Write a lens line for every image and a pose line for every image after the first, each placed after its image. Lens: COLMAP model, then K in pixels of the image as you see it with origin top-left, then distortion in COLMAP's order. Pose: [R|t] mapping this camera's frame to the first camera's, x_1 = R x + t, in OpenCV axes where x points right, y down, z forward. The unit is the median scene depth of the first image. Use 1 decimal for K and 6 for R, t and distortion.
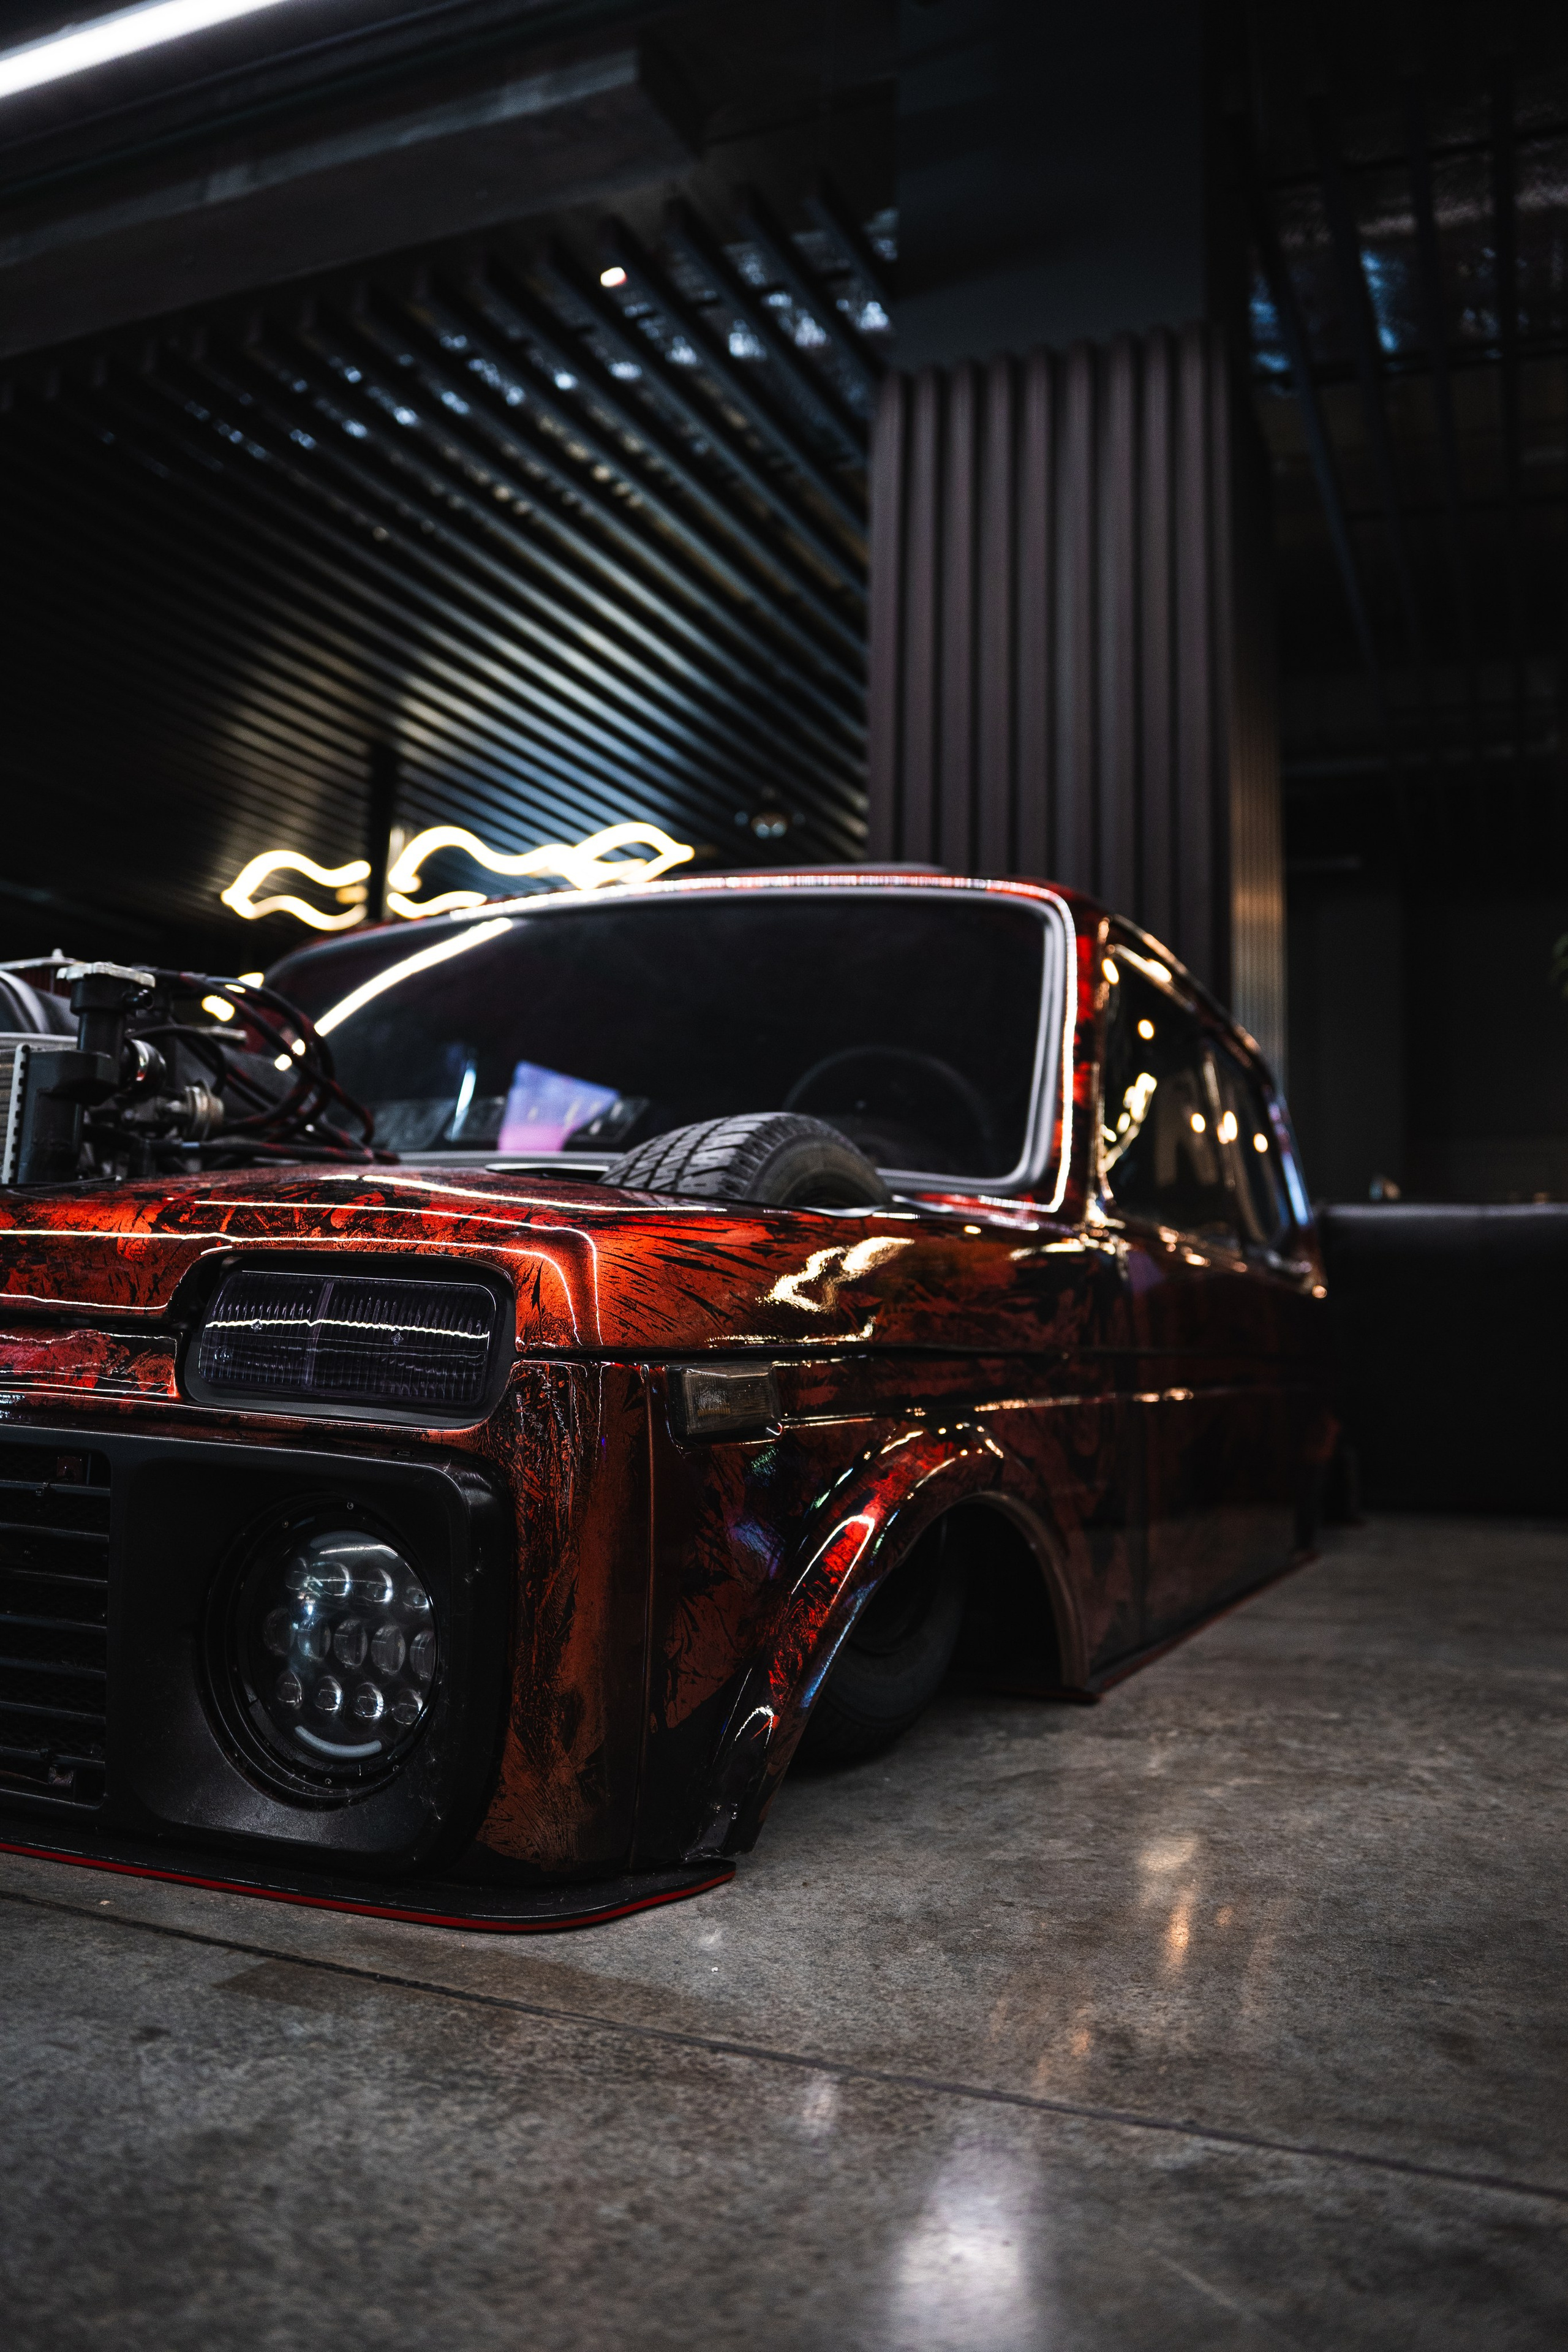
lens RADIAL K [[1885.2, 0, 775.1], [0, 1885.2, 1173.6], [0, 0, 1]] dist [-0.191361, 0.152276]
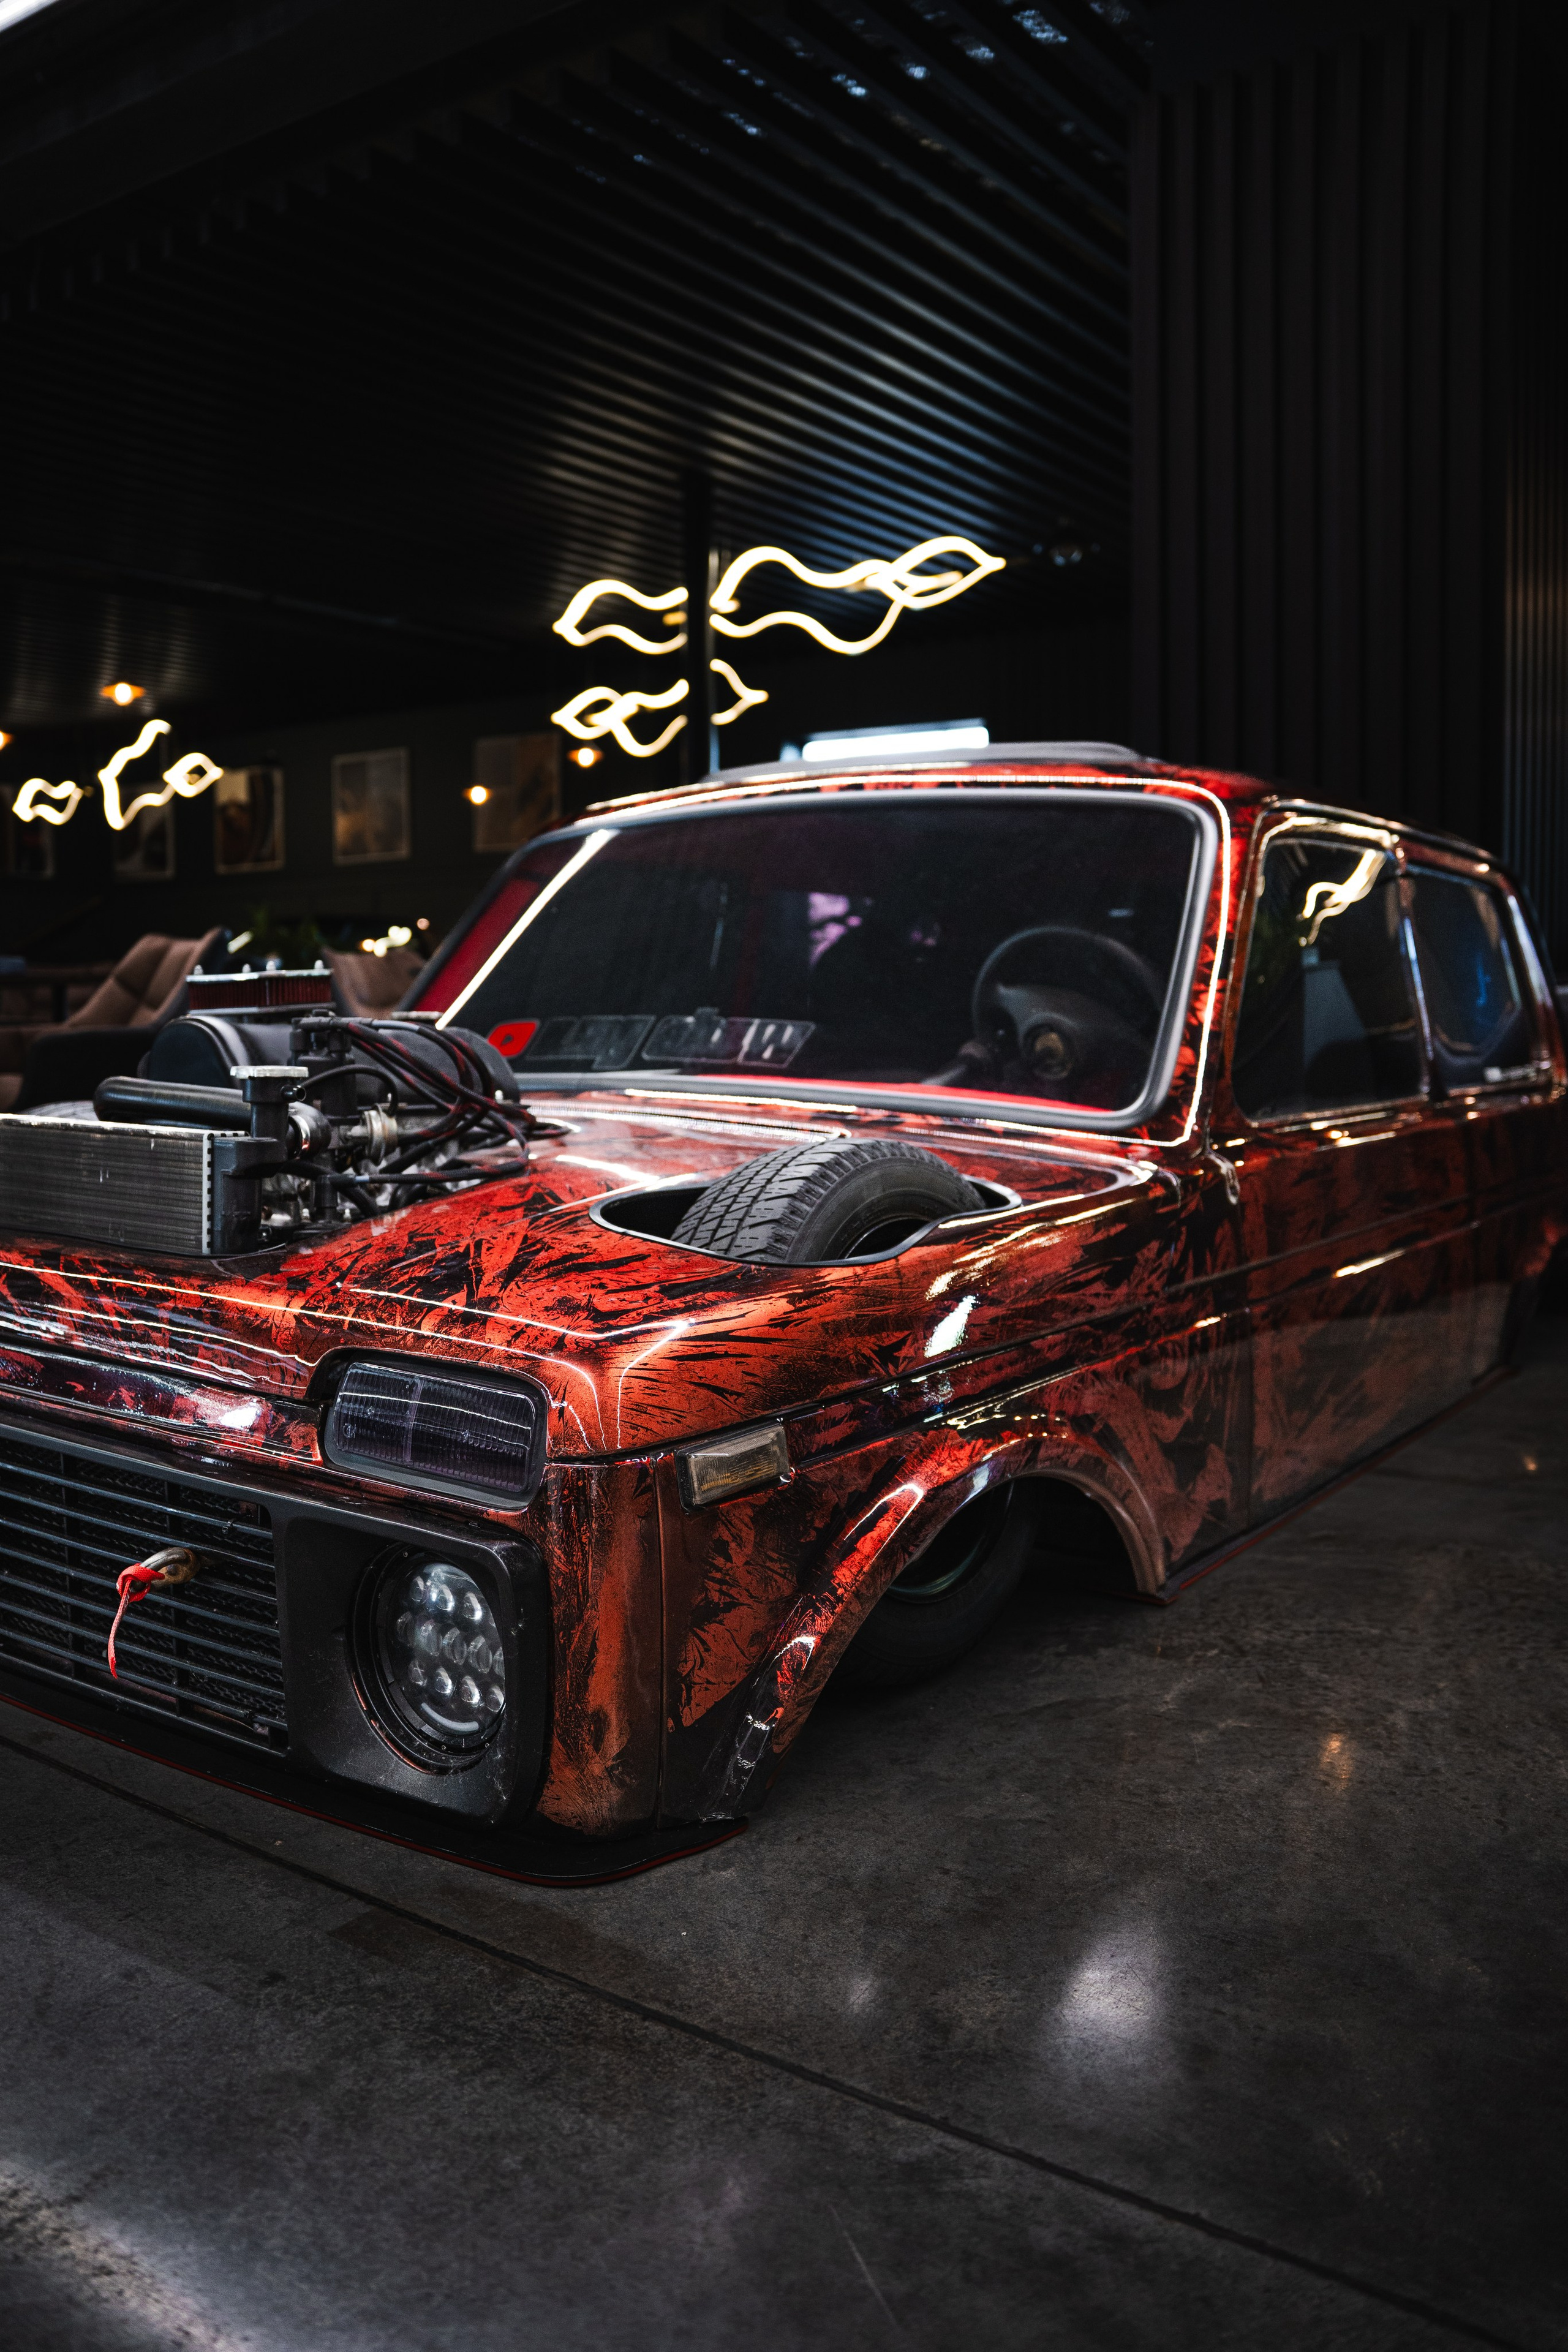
lens RADIAL K [[1885.2, 0, 775.8], [0, 1885.2, 1181.5], [0, 0, 1]] dist [-0.191361, 0.152276]
pose [[0.978475, -0.008235, -0.206201, 0.275524], [0.047736, 0.981135, 0.187335, -0.315744], [0.200768, -0.193146, 0.960410, -0.162680]]
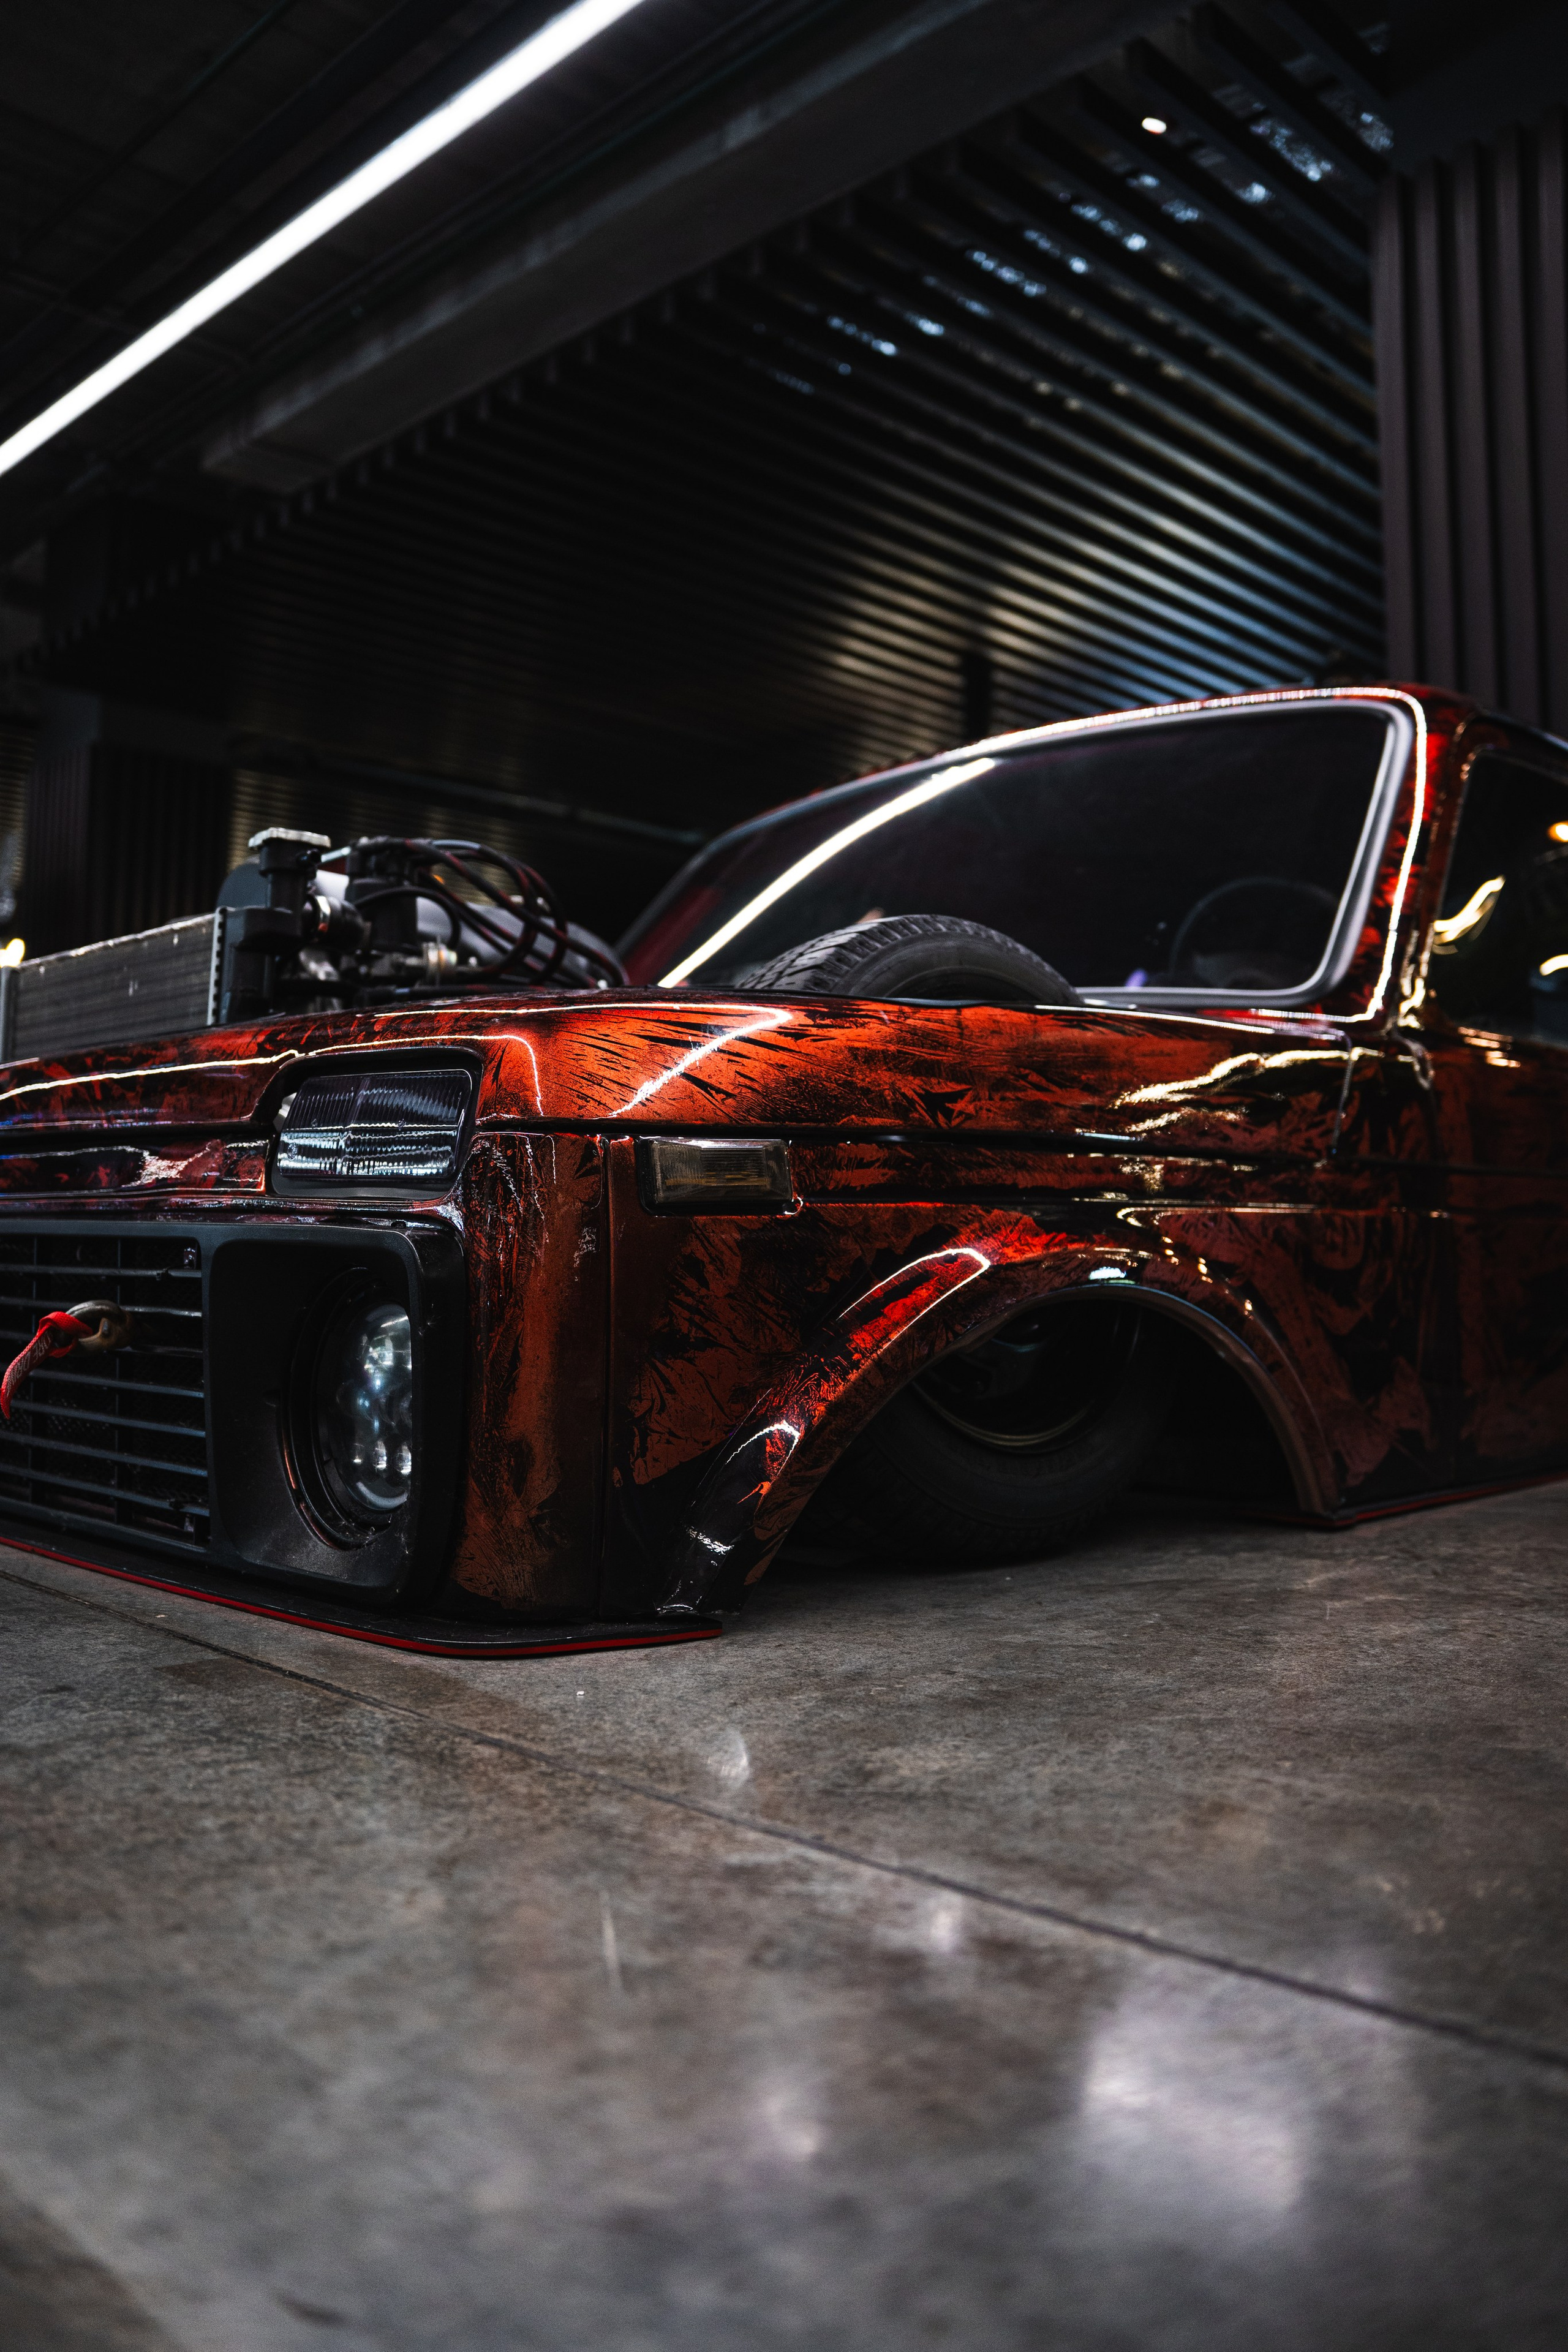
lens RADIAL K [[1885.2, 0, 779.2], [0, 1885.2, 1175.6], [0, 0, 1]] dist [-0.191361, 0.152276]
pose [[0.929728, -0.036896, -0.366394, 0.408420], [0.053073, 0.998006, 0.034174, 0.093842], [0.364402, -0.051218, 0.929832, 0.057276]]
